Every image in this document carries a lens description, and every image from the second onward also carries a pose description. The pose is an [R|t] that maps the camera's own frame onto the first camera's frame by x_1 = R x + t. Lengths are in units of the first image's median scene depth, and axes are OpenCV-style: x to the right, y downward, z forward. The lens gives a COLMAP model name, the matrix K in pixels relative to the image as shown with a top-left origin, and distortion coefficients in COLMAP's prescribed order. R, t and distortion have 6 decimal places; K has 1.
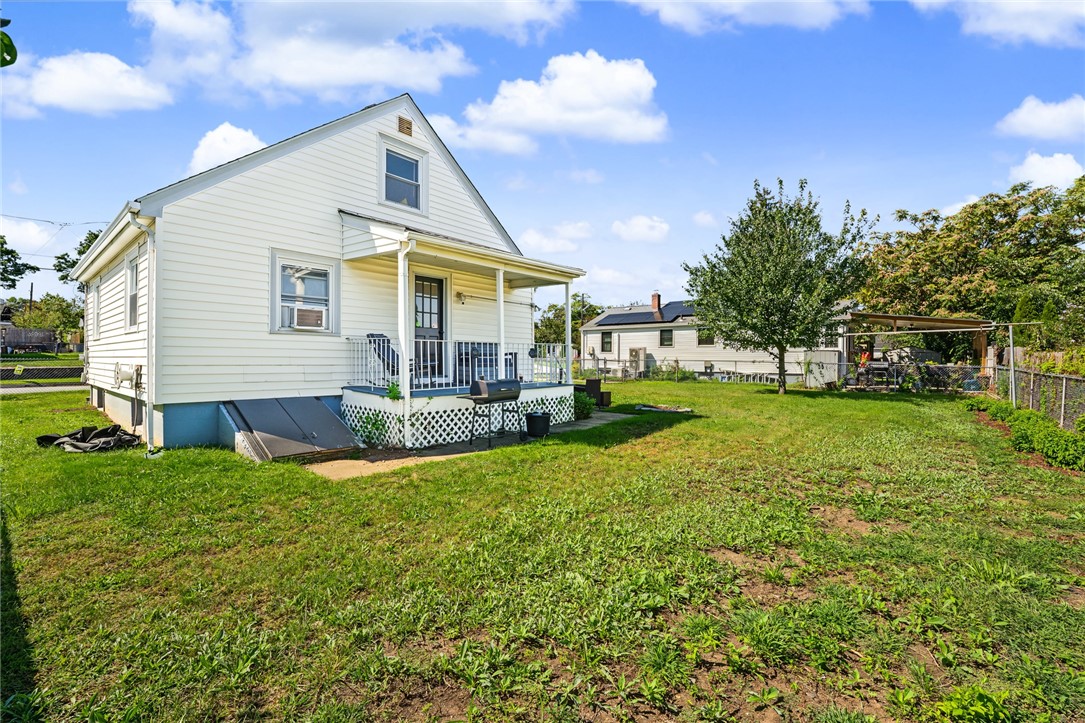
lens RADIAL K [[462.6, 0, 545.6], [0, 462.6, 357.4], [0, 0, 1]] dist [-0.000993, -0.000115]
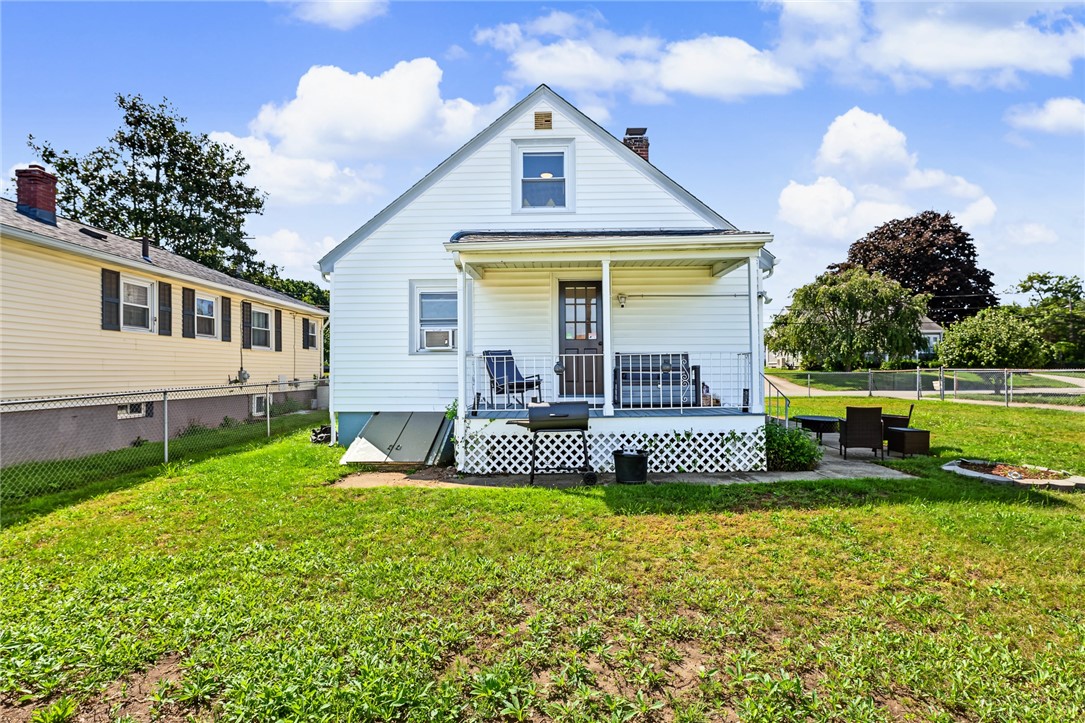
lens RADIAL K [[500.0, 0, 541.2], [0, 500.0, 368.9], [0, 0, 1]] dist [-0.002070, -0.000029]
pose [[0.630351, -0.012566, -0.776208, 0.541047], [0.013033, 0.999899, -0.005602, -0.004806], [0.776201, -0.006585, 0.630452, 0.442586]]
